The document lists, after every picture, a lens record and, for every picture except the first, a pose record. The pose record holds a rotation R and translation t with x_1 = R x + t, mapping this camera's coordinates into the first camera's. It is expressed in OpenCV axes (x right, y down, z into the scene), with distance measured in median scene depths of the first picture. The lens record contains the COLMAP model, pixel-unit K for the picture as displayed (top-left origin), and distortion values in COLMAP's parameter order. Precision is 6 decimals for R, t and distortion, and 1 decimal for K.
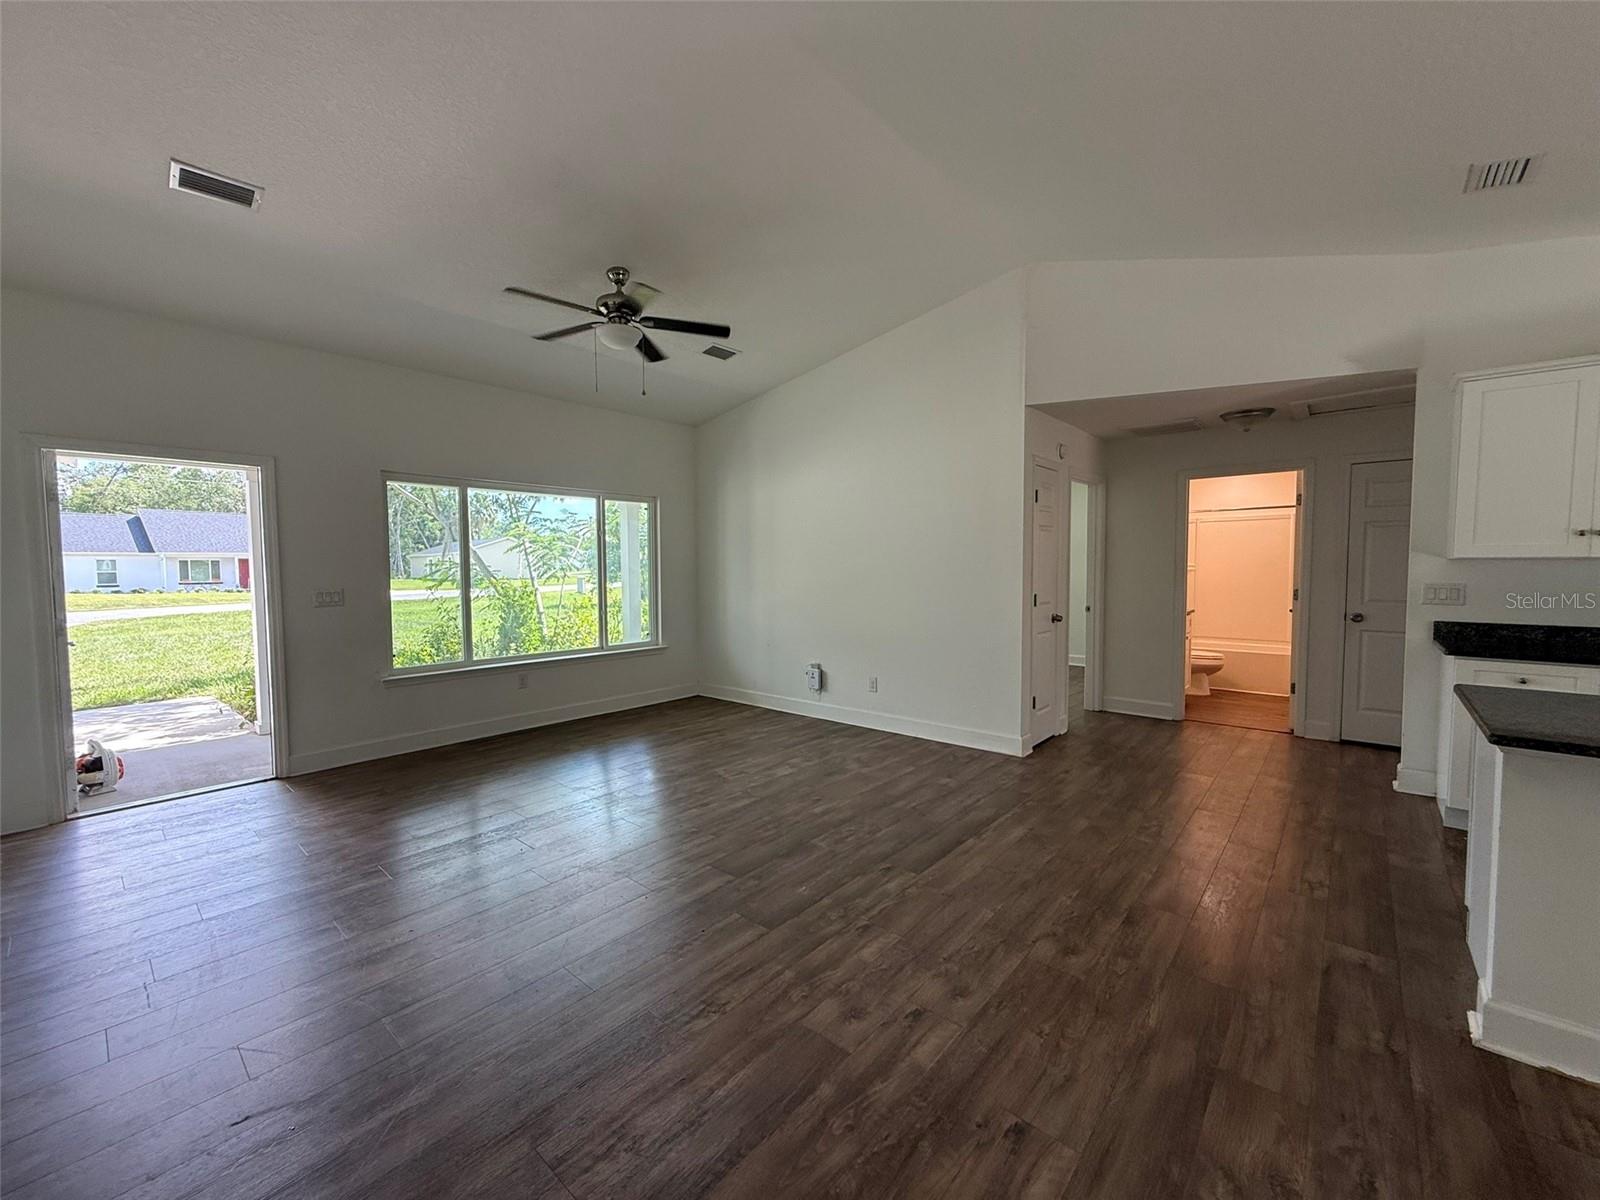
lens RADIAL K [[639.9, 0, 801.5], [0, 639.9, 599.6], [0, 0, 1]] dist [0.003118, -0.000321]
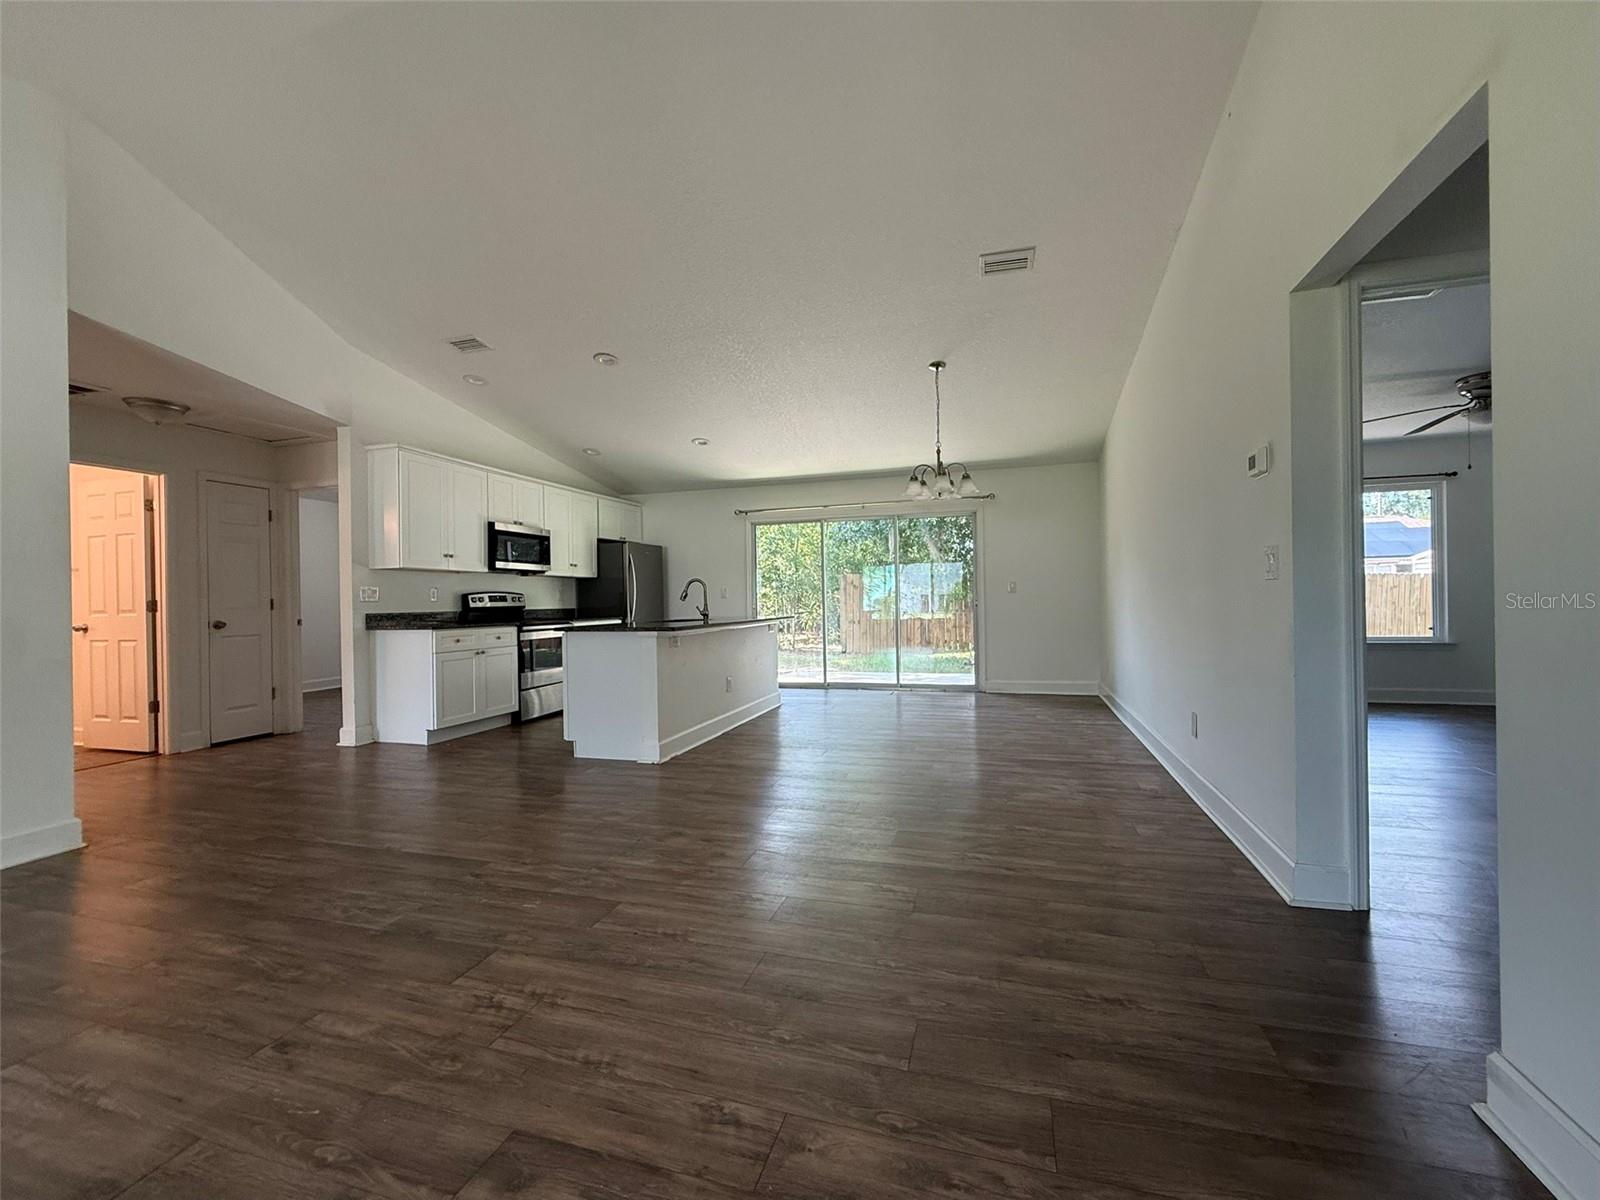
lens RADIAL K [[671.1, 0, 799.0], [0, 671.1, 600.5], [0, 0, 1]] dist [0.001665, -0.000127]
pose [[-0.404389, 0.011663, 0.914513, -0.780123], [0.066901, 0.997617, 0.016860, 0.047931], [-0.912137, 0.068000, -0.404206, 0.819597]]
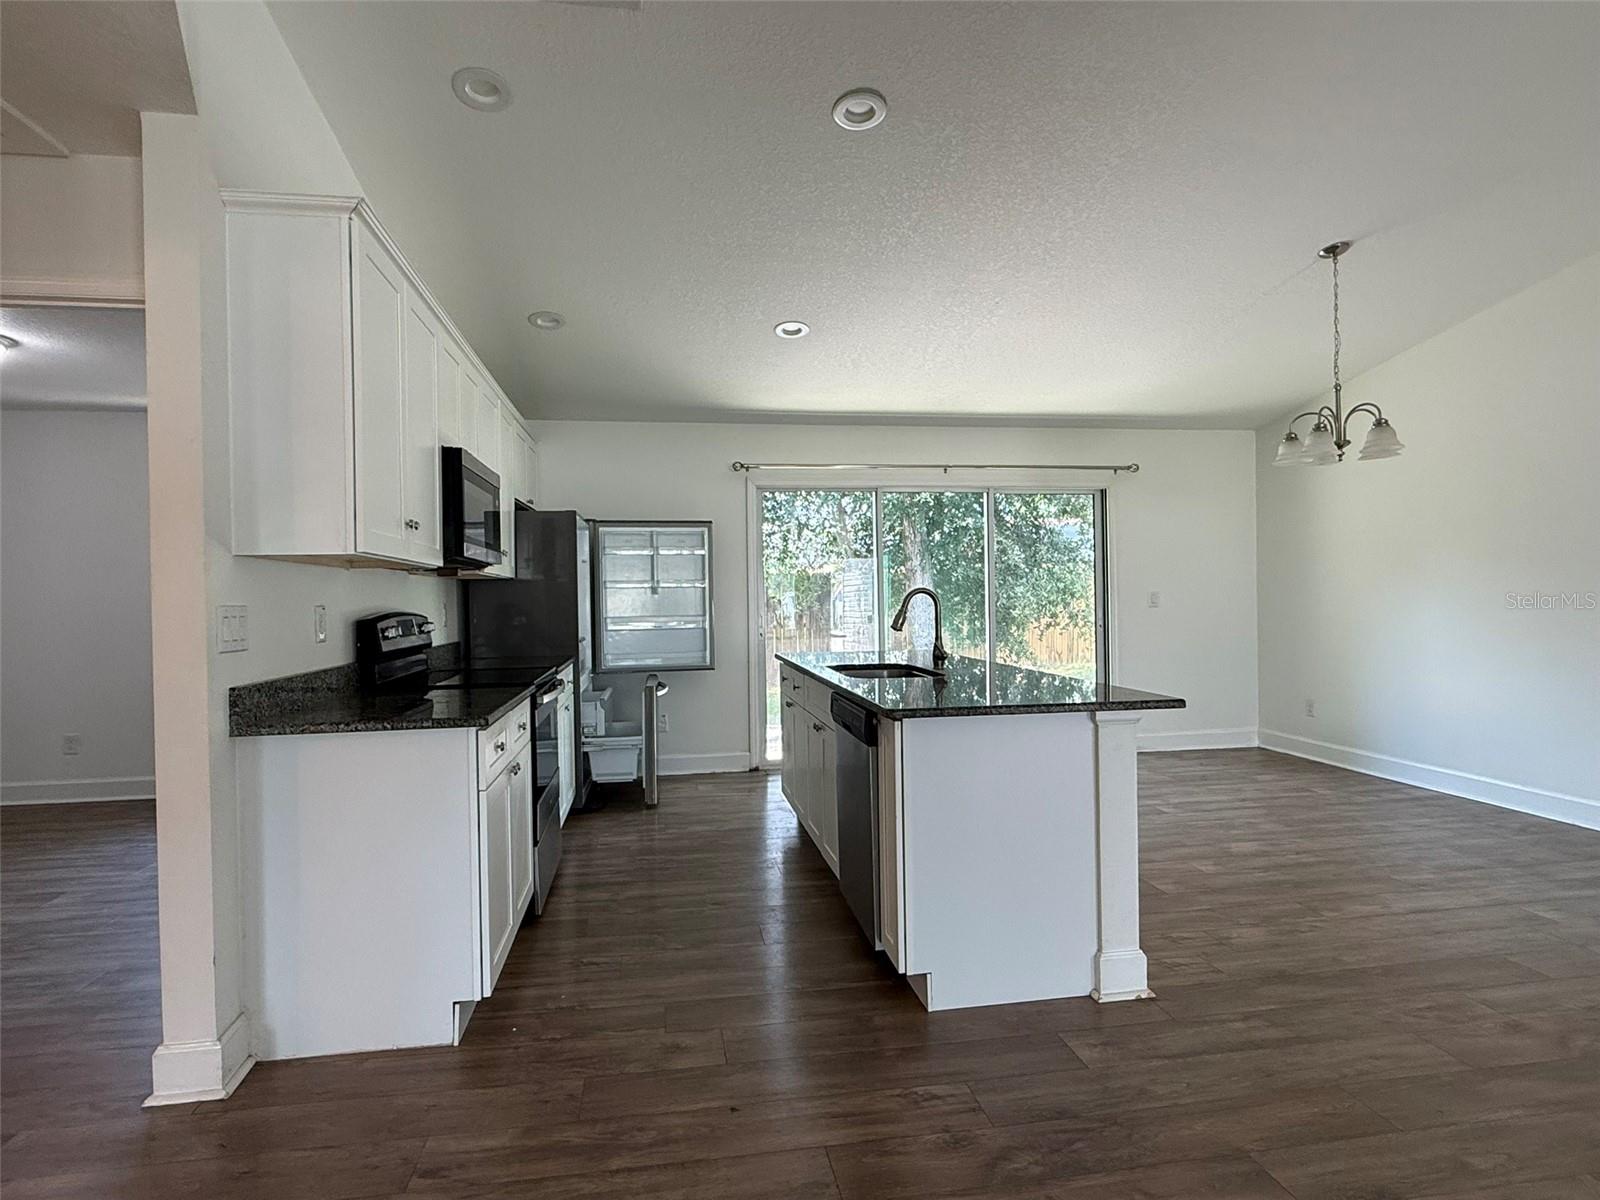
lens RADIAL K [[872.9, 0, 799.4], [0, 872.9, 601.3], [0, 0, 1]] dist [0.003213, -0.001937]
pose [[-0.765563, 0.014880, 0.643189, 0.299462], [0.054145, 0.997676, 0.041366, -0.036004], [-0.641078, 0.066494, -0.764590, 1.353260]]
